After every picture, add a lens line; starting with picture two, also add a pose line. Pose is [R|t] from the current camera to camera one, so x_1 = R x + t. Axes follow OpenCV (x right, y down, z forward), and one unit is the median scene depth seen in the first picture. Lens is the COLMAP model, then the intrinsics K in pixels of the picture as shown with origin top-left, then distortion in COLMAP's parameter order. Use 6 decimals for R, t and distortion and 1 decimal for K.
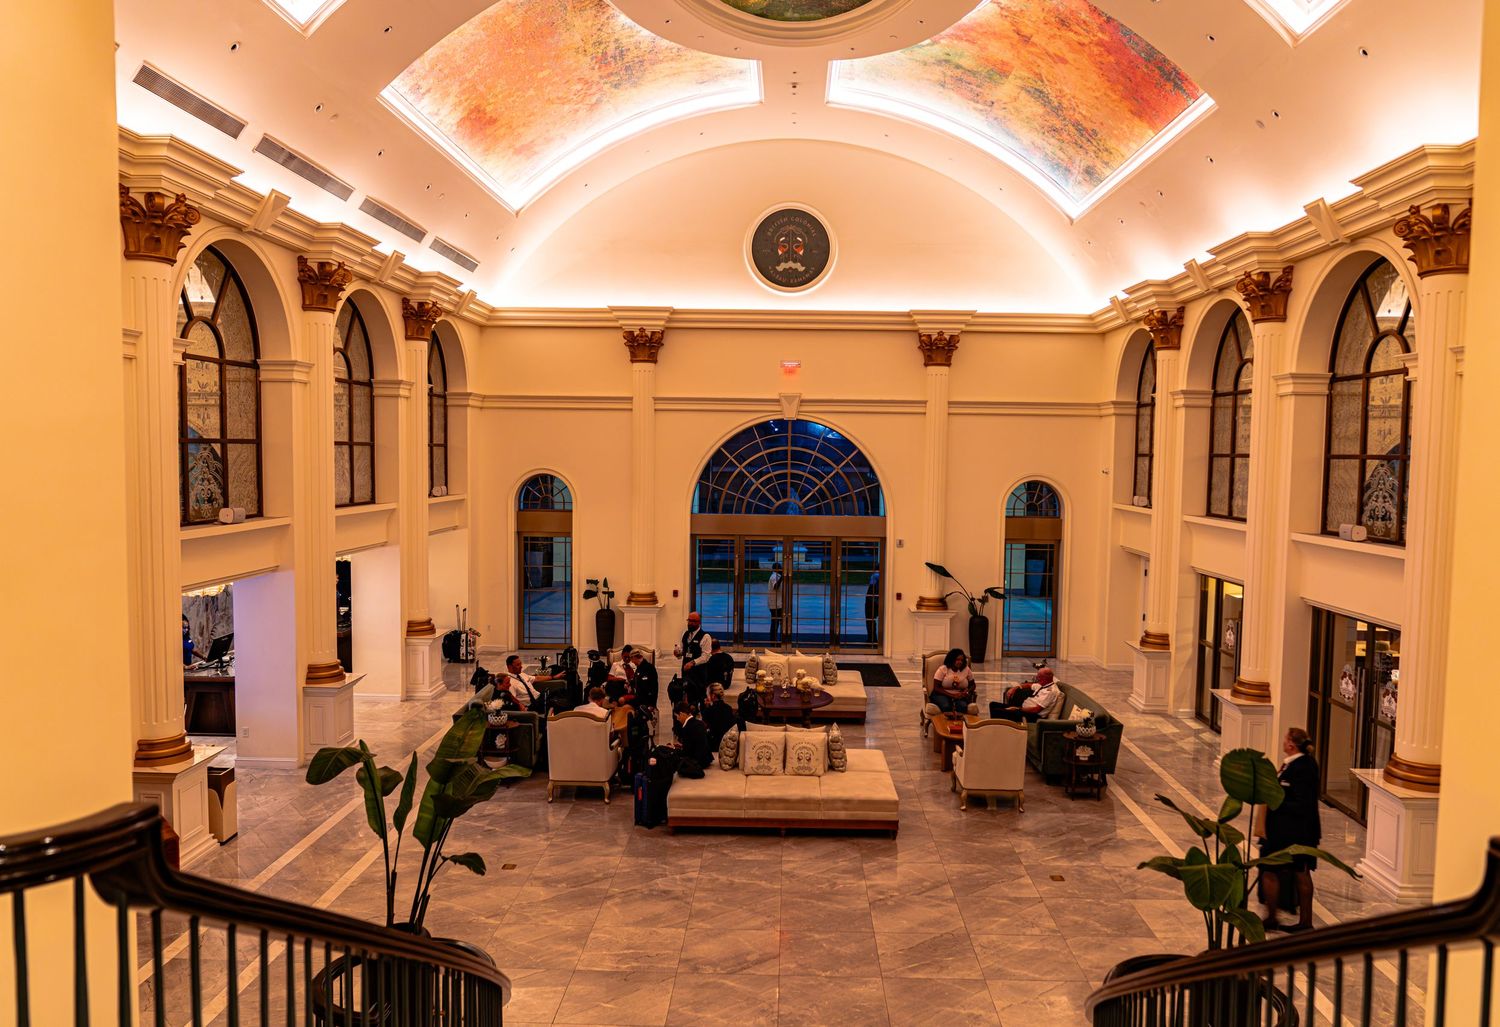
lens RADIAL K [[1123.6, 0, 750.0], [0, 1123.6, 515.8], [0, 0, 1]] dist [0.003547, -0.000745]
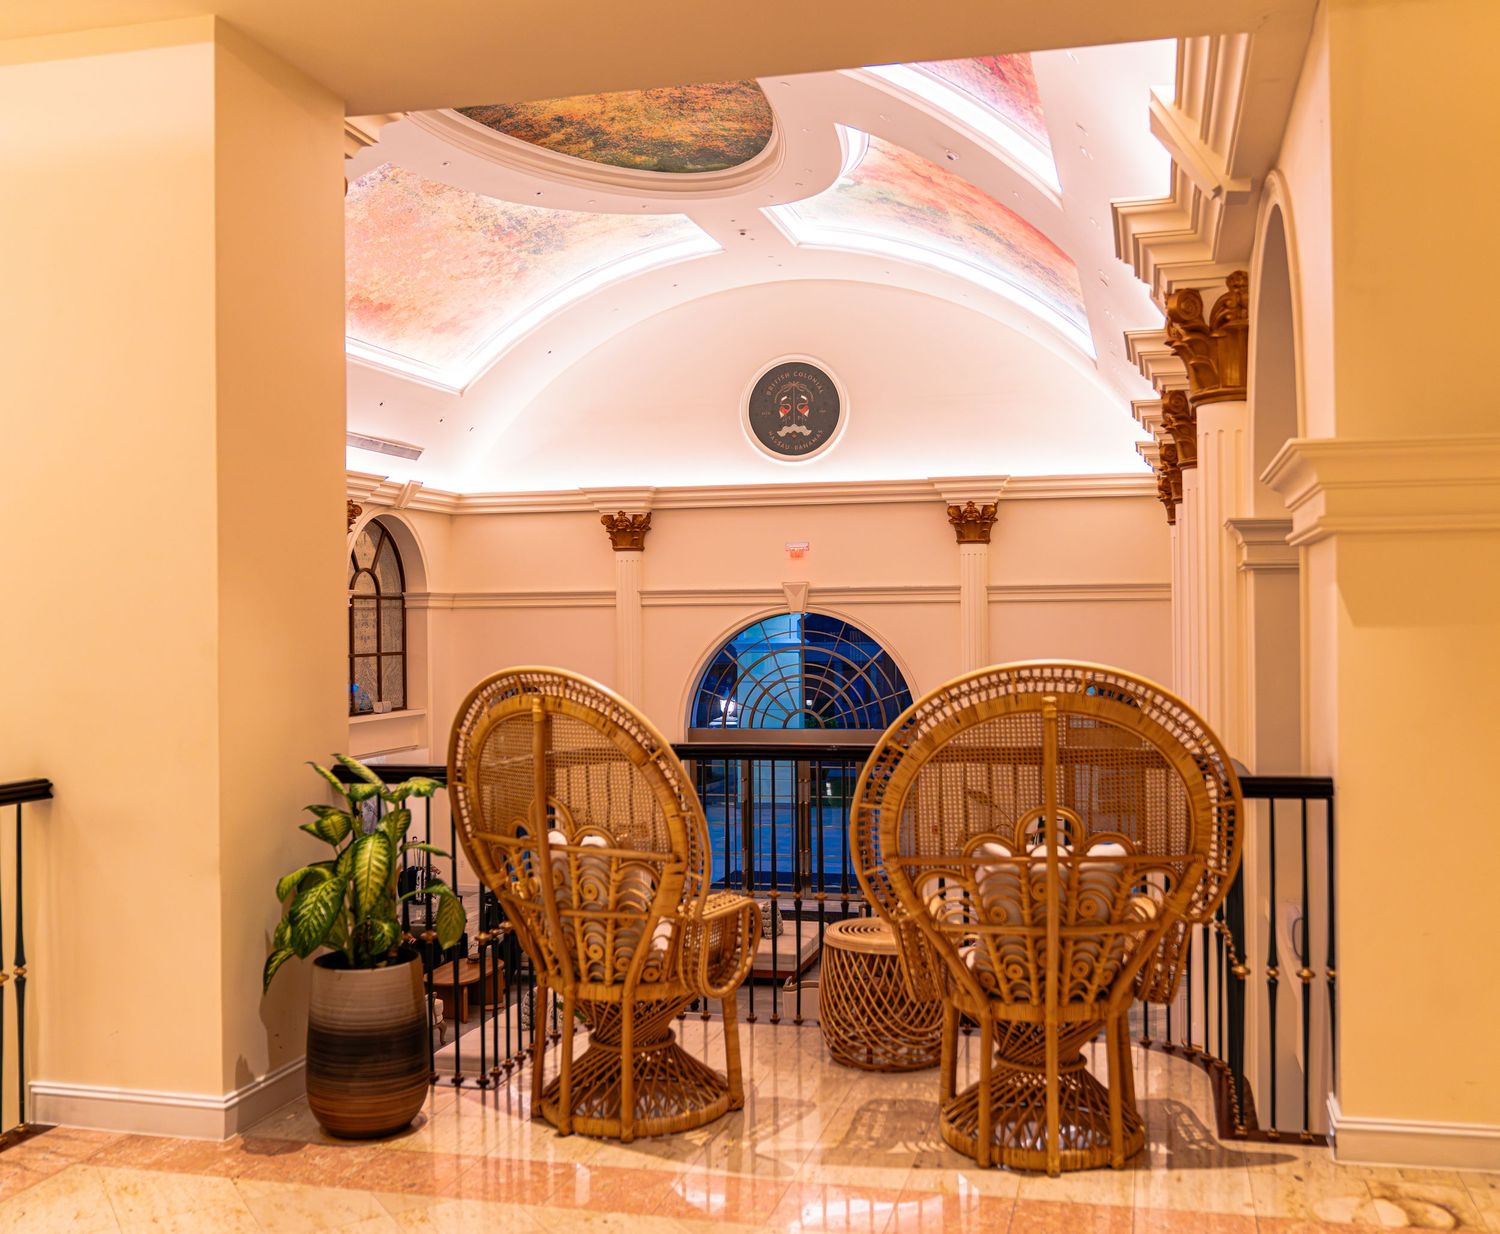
lens RADIAL K [[1527.1, 0, 751.3], [0, 1527.1, 619.3], [0, 0, 1]] dist [-0.000053, 0.000000]
pose [[0.975859, -0.023741, -0.217105, 0.249499], [0.010258, 0.997960, -0.063020, -0.010965], [0.218158, 0.059272, 0.974112, -0.103343]]
